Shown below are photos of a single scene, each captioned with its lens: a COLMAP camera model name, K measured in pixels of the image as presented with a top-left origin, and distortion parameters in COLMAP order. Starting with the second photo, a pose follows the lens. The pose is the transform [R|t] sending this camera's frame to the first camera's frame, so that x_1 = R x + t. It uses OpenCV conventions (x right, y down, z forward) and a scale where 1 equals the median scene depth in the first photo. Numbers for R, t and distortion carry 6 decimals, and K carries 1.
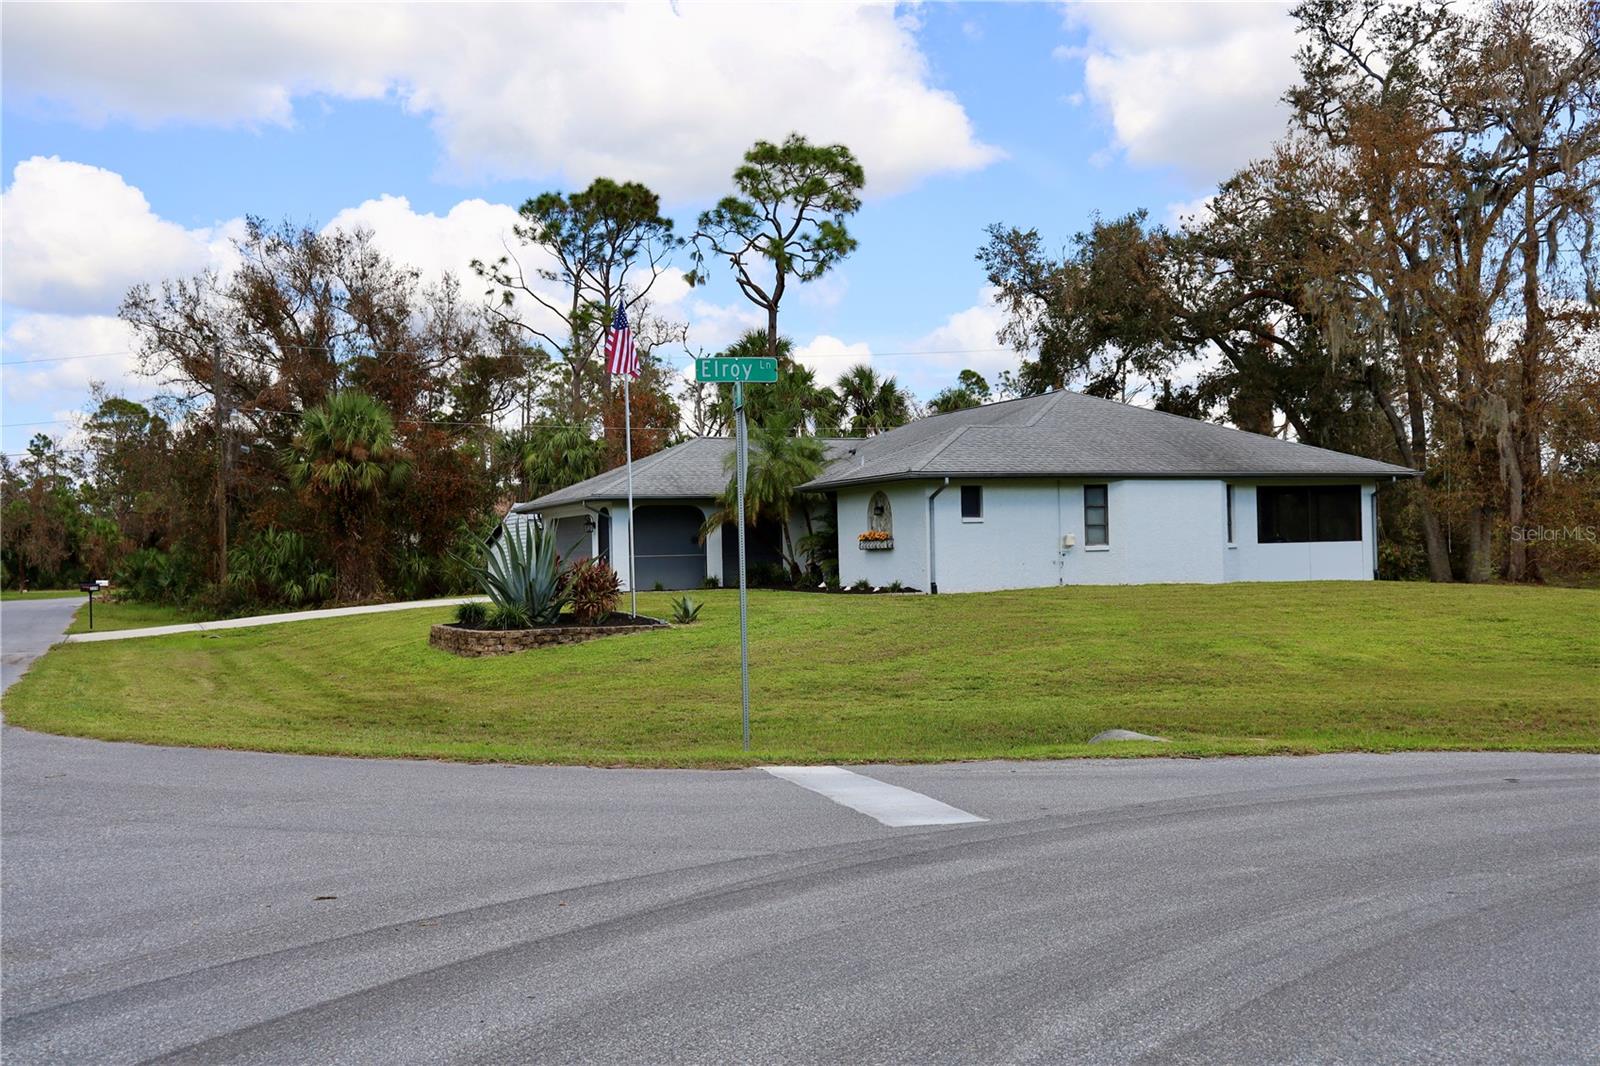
lens RADIAL K [[1684.3, 0, 800.0], [0, 1684.3, 533.0], [0, 0, 1]] dist [0.003228, -0.001688]
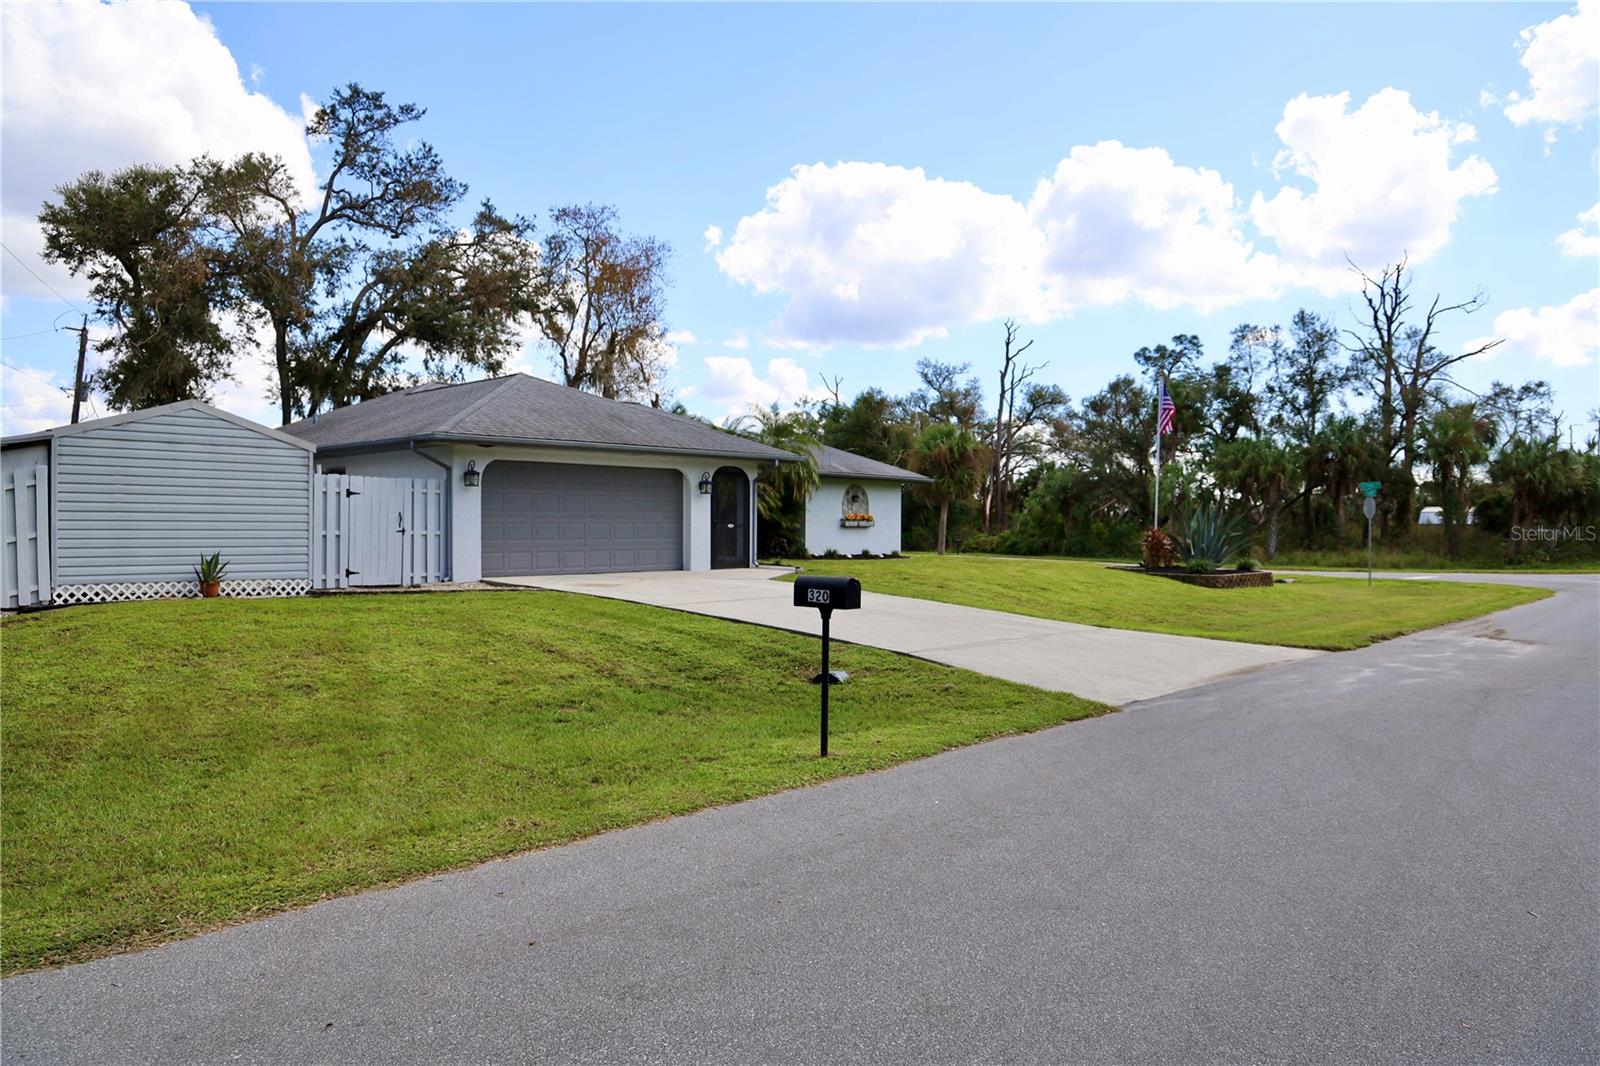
lens RADIAL K [[1127.7, 0, 801.8], [0, 1127.7, 553.1], [0, 0, 1]] dist [-0.108188, 0.066574]
pose [[-0.476113, 0.002156, 0.879382, -0.725083], [-0.006916, 0.999957, -0.006196, 0.036374], [-0.879357, -0.009032, -0.476077, 1.444417]]
